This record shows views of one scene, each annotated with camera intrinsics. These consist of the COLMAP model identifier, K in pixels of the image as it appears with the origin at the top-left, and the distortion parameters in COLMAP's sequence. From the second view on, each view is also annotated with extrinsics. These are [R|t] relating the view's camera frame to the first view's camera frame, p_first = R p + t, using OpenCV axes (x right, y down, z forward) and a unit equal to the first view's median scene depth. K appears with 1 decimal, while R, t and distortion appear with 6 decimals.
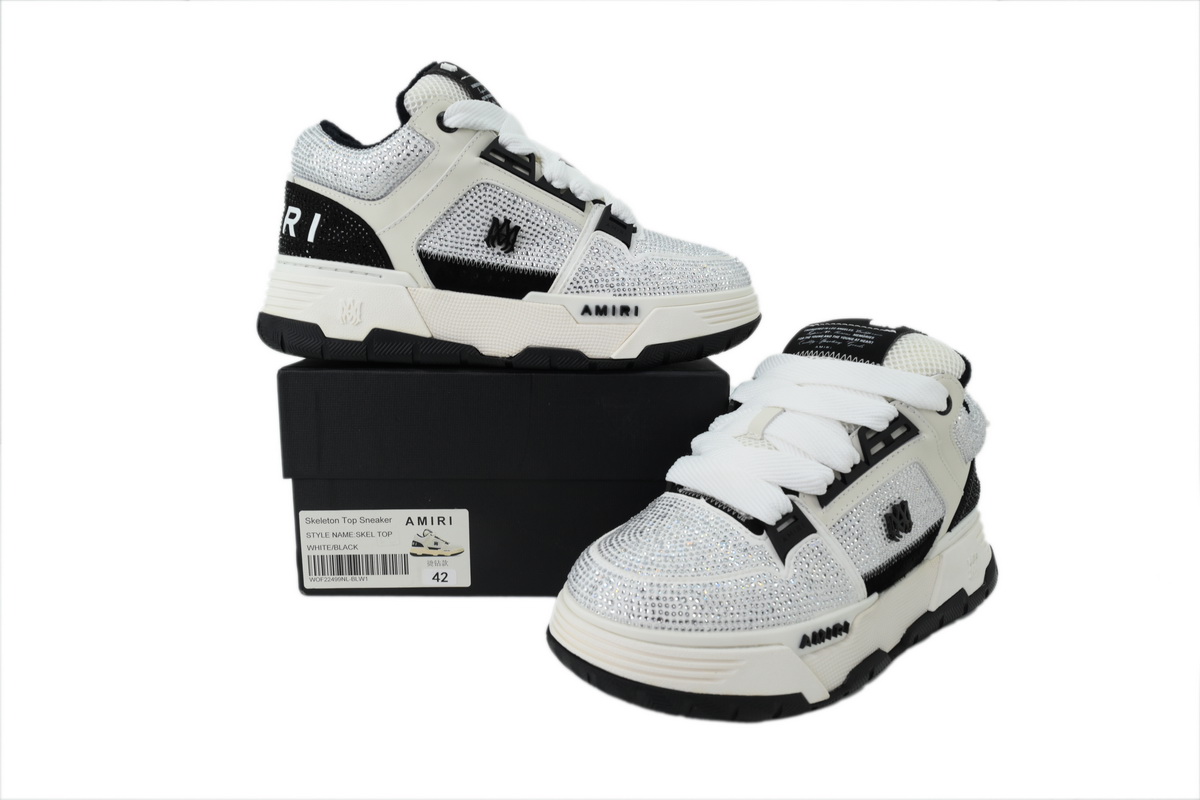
lens RADIAL K [[791.8, 0, 600.0], [0, 791.8, 400.0], [0, 0, 1]] dist [0.007562, -0.000086]
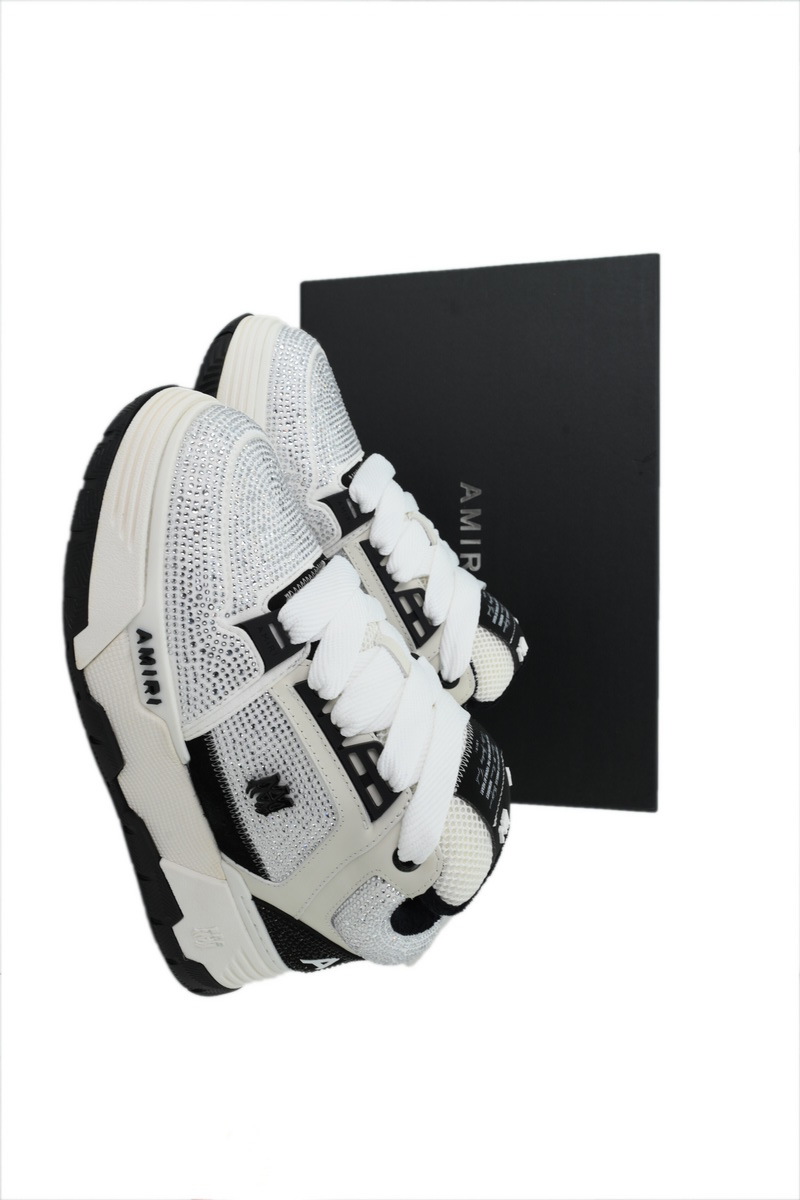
lens RADIAL K [[791.8, 0, 400.0], [0, 791.8, 600.0], [0, 0, 1]] dist [0.007562, -0.000086]
pose [[-0.040559, 0.959428, -0.279021, 0.426796], [-0.998791, -0.031171, 0.038002, -0.012088], [0.027762, 0.280225, 0.959533, 0.139693]]
